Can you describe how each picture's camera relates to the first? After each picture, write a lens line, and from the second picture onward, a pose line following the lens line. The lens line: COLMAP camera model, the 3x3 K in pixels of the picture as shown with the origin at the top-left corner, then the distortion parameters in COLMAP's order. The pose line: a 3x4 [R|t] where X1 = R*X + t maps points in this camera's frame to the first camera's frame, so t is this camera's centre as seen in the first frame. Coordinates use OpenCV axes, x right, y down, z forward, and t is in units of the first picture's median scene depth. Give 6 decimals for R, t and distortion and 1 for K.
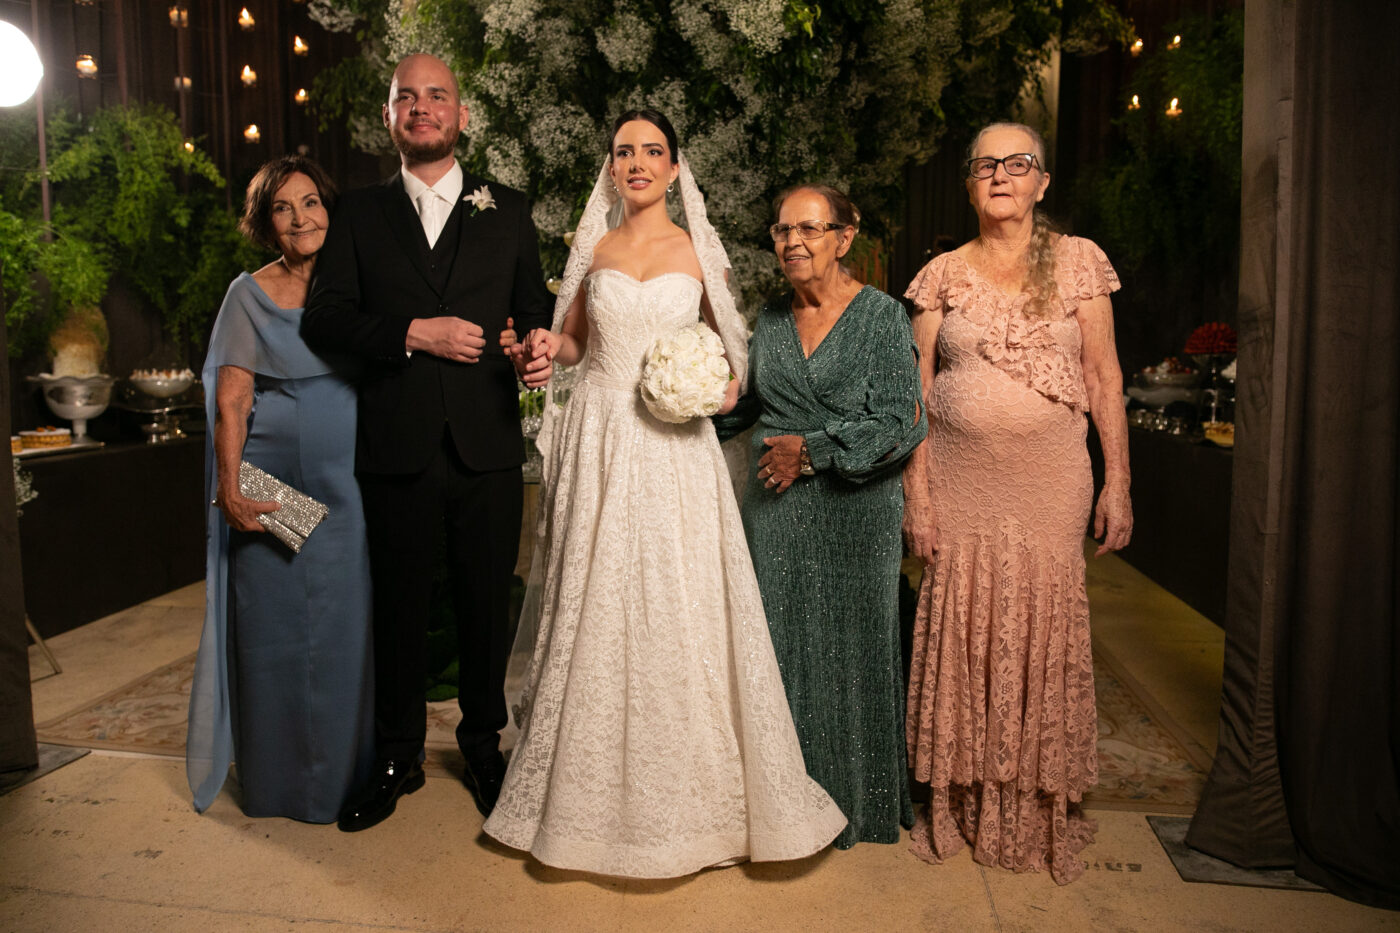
lens RADIAL K [[1010.3, 0, 703.0], [0, 1010.3, 455.6], [0, 0, 1]] dist [-0.070845, 0.019085]
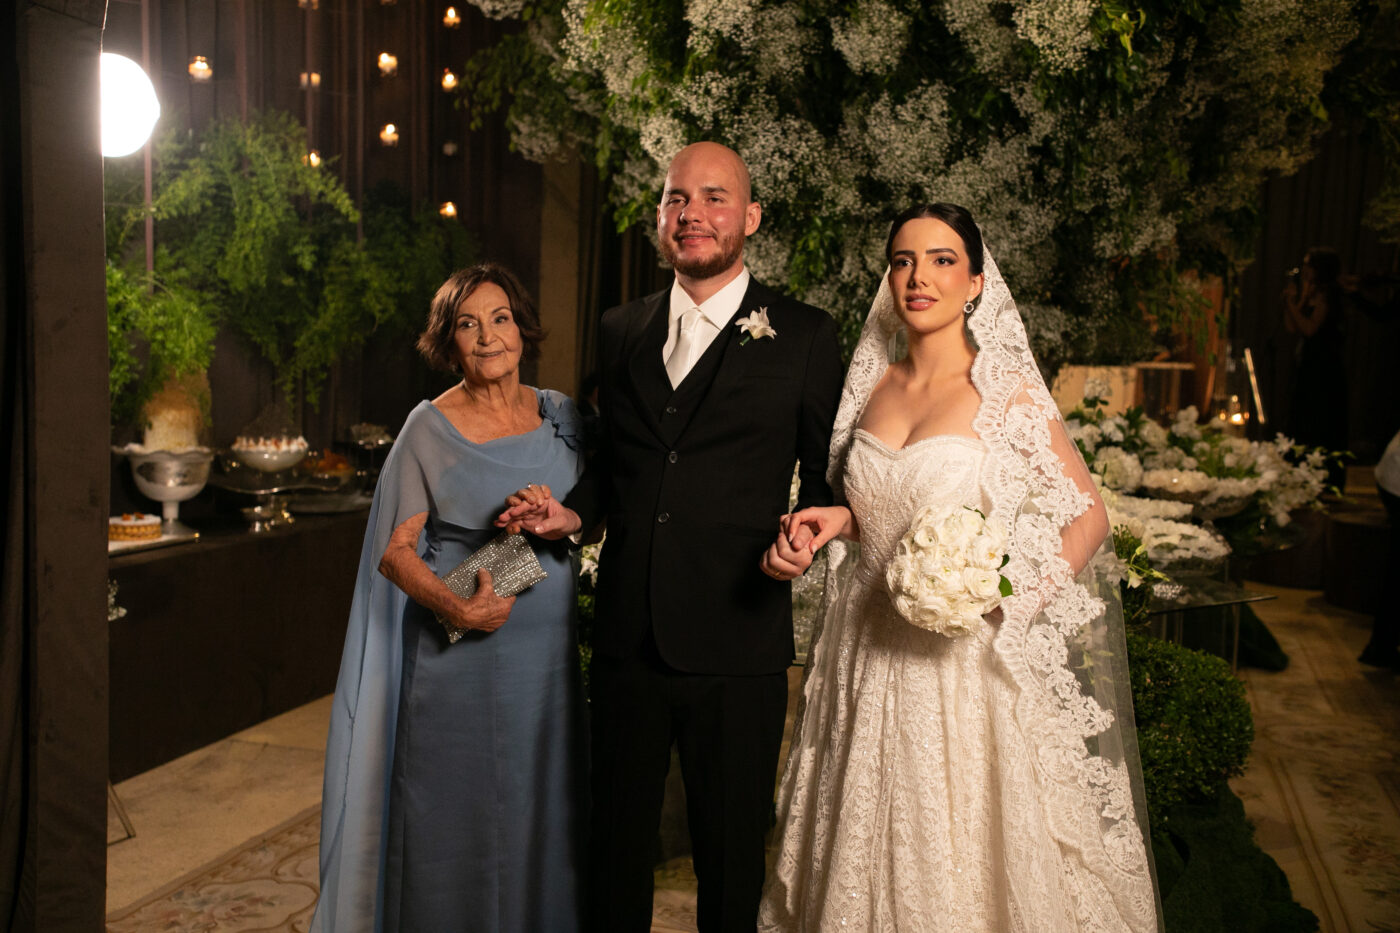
lens RADIAL K [[1375.5, 0, 670.4], [0, 1375.5, 444.7], [0, 0, 1]] dist [0.029664, 0.000000]
pose [[0.979126, 0.041285, -0.199019, -0.005726], [-0.049286, 0.998157, -0.035415, -0.063426], [0.197190, 0.044485, 0.979356, -0.035744]]
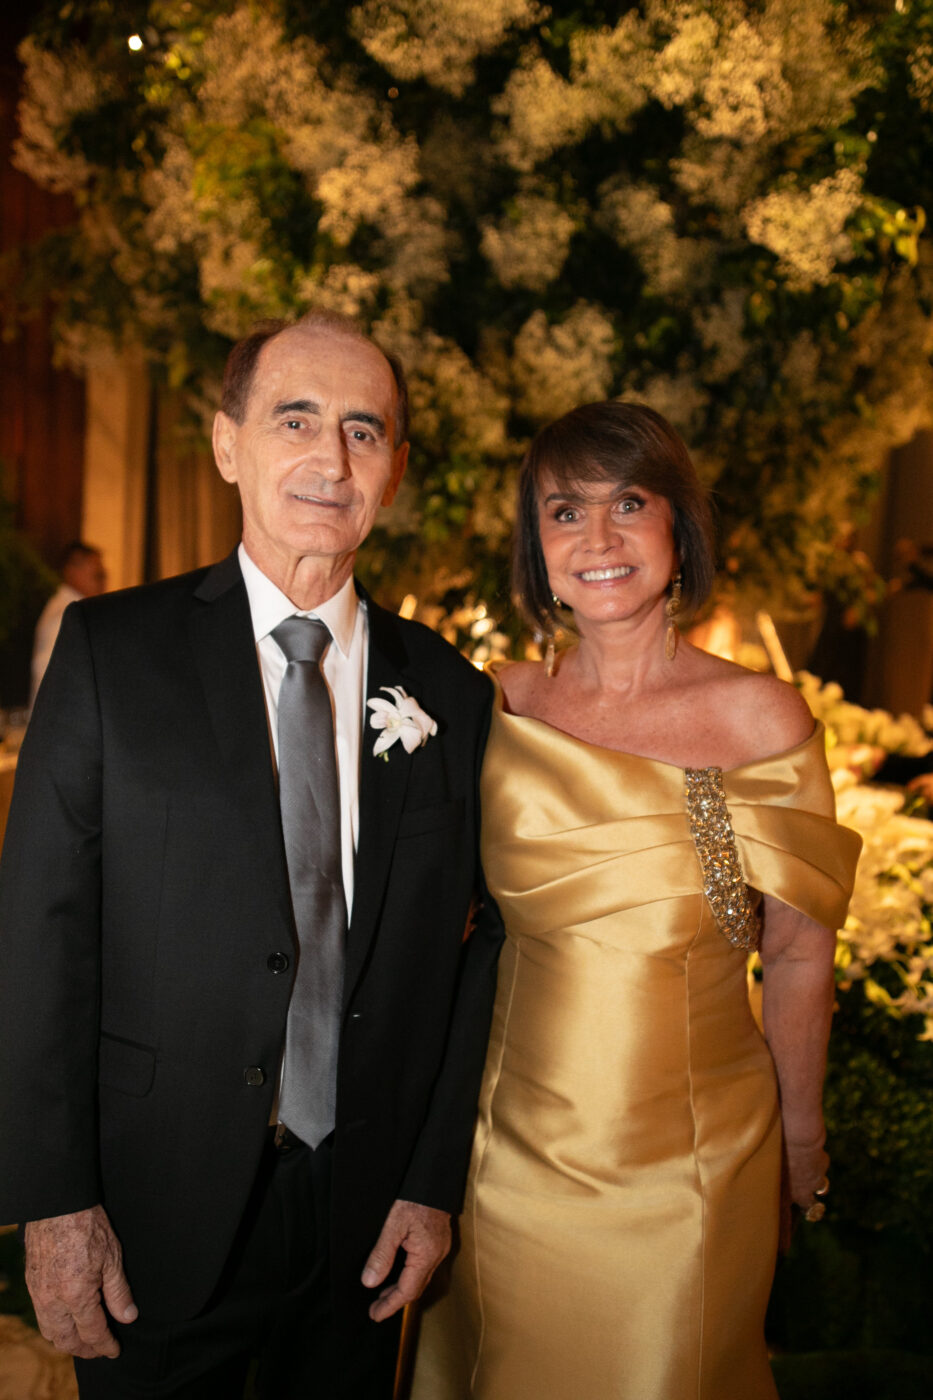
lens RADIAL K [[1276.2, 0, 469.9], [0, 1276.2, 708.9], [0, 0, 1]] dist [-0.000747, 0.032780]
pose [[0.998286, 0.045416, 0.036911, -0.132308], [-0.044286, 0.998541, -0.030884, -0.090347], [-0.038260, 0.029197, 0.998841, 0.195714]]
